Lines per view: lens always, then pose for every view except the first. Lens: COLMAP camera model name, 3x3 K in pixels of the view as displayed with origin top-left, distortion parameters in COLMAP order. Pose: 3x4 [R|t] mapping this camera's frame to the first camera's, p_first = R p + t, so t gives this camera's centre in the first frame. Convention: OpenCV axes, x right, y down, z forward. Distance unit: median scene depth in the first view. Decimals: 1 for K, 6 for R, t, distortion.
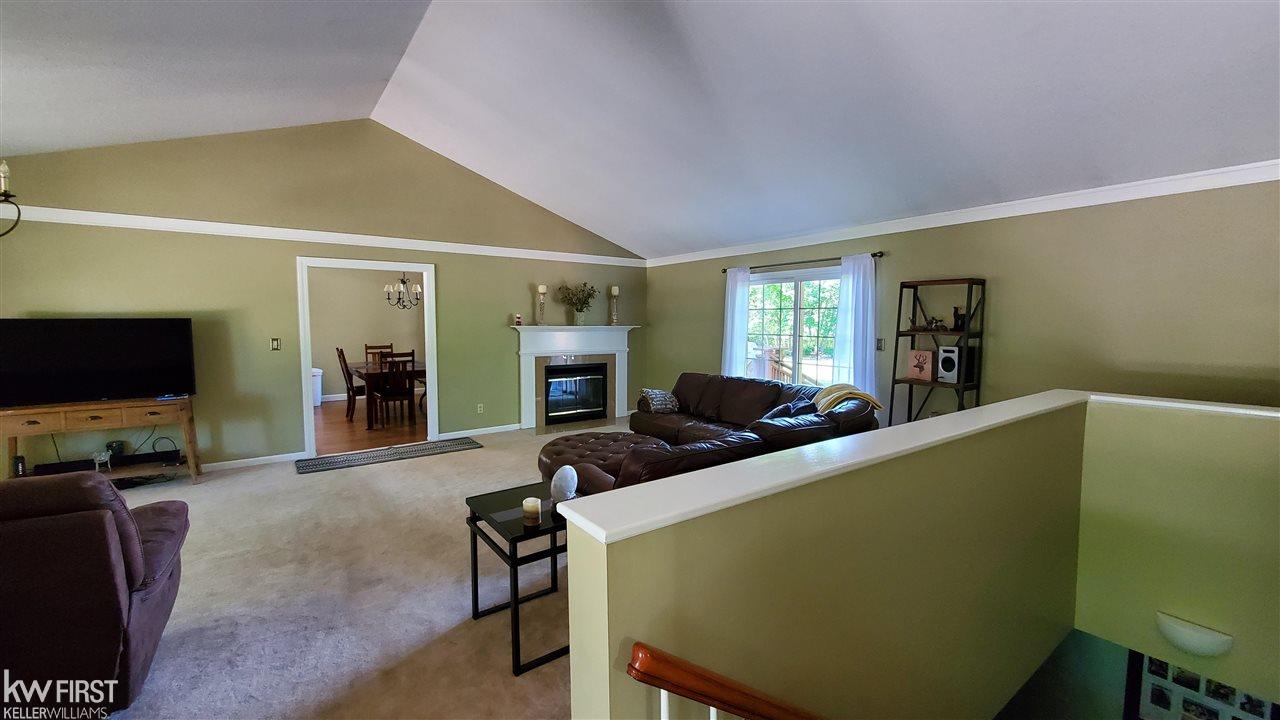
lens RADIAL K [[506.6, 0, 642.9], [0, 506.6, 357.1], [0, 0, 1]] dist [-0.006656, -0.000751]
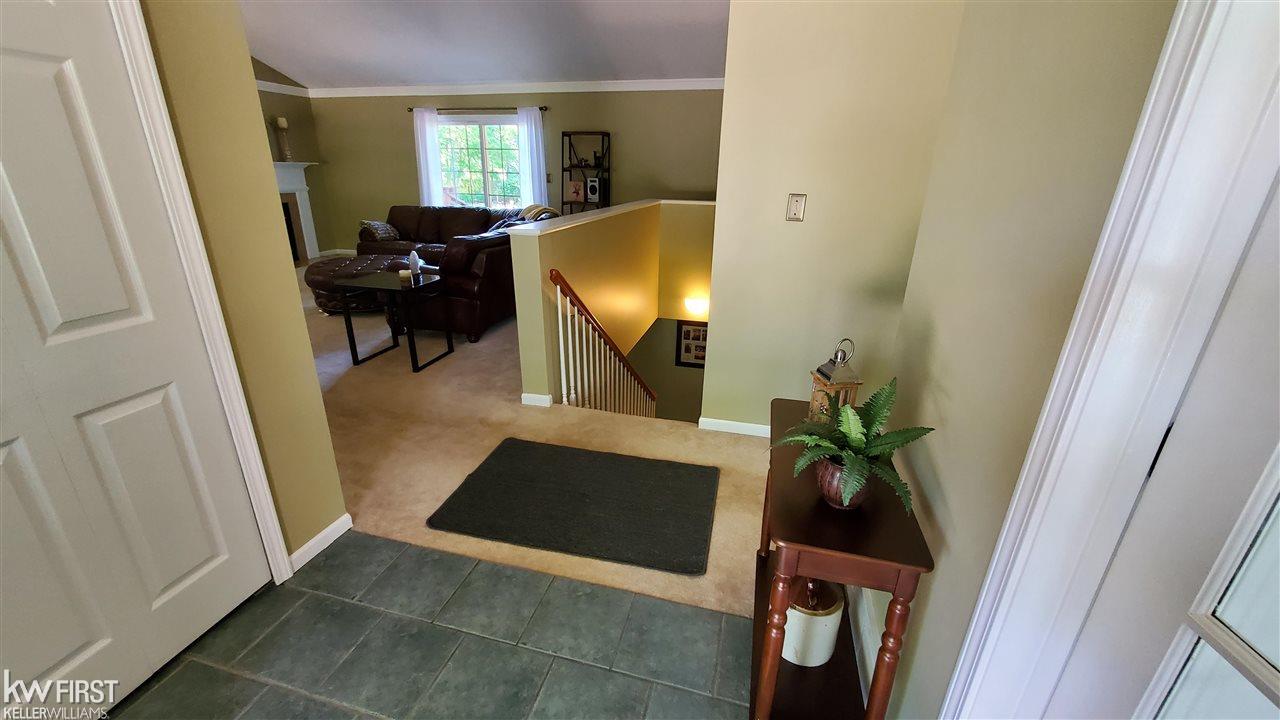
lens RADIAL K [[506.6, 0, 636.7], [0, 506.6, 369.8], [0, 0, 1]] dist [-0.006656, -0.000751]
pose [[0.769917, -0.222897, 0.597950, -0.338963], [0.028624, 0.948134, 0.316580, 0.046586], [-0.637502, -0.226625, 0.736364, -0.357992]]
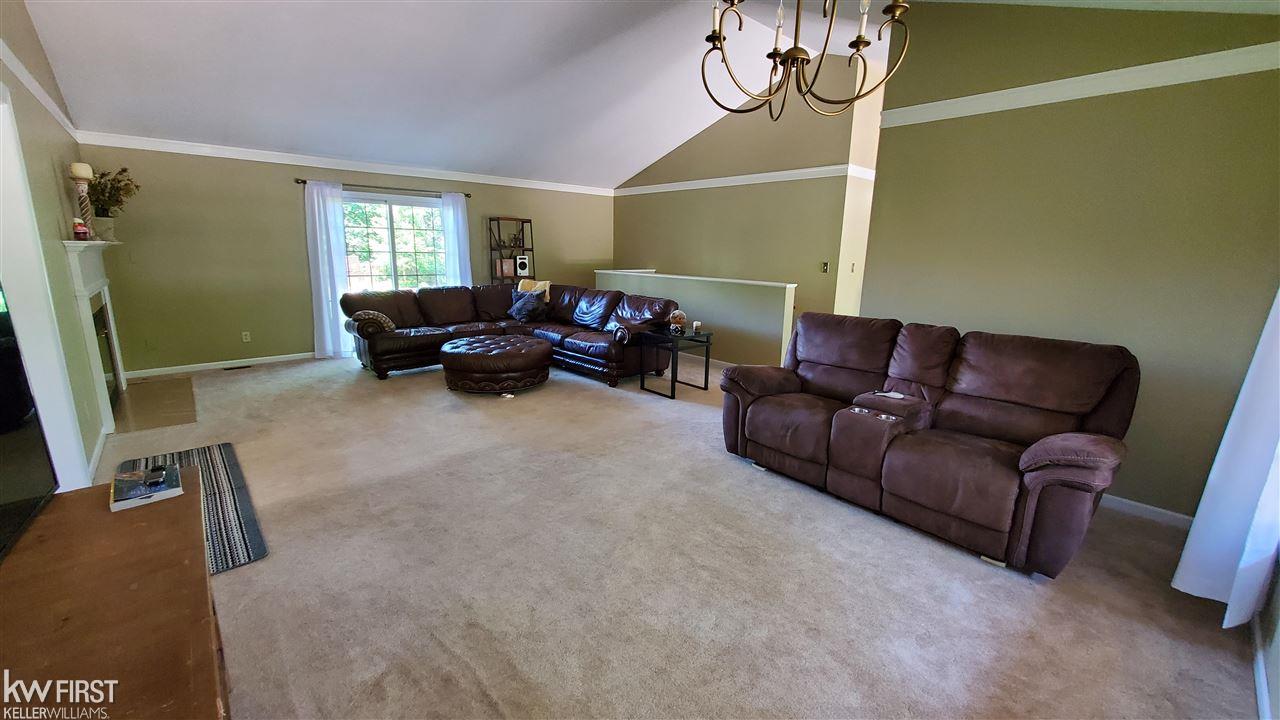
lens RADIAL K [[506.6, 0, 644.2], [0, 506.6, 358.6], [0, 0, 1]] dist [-0.006656, -0.000751]
pose [[-0.105326, -0.212035, 0.971570, -1.184534], [0.058222, 0.974013, 0.218880, -0.031498], [-0.992732, 0.079620, -0.090243, 0.686399]]
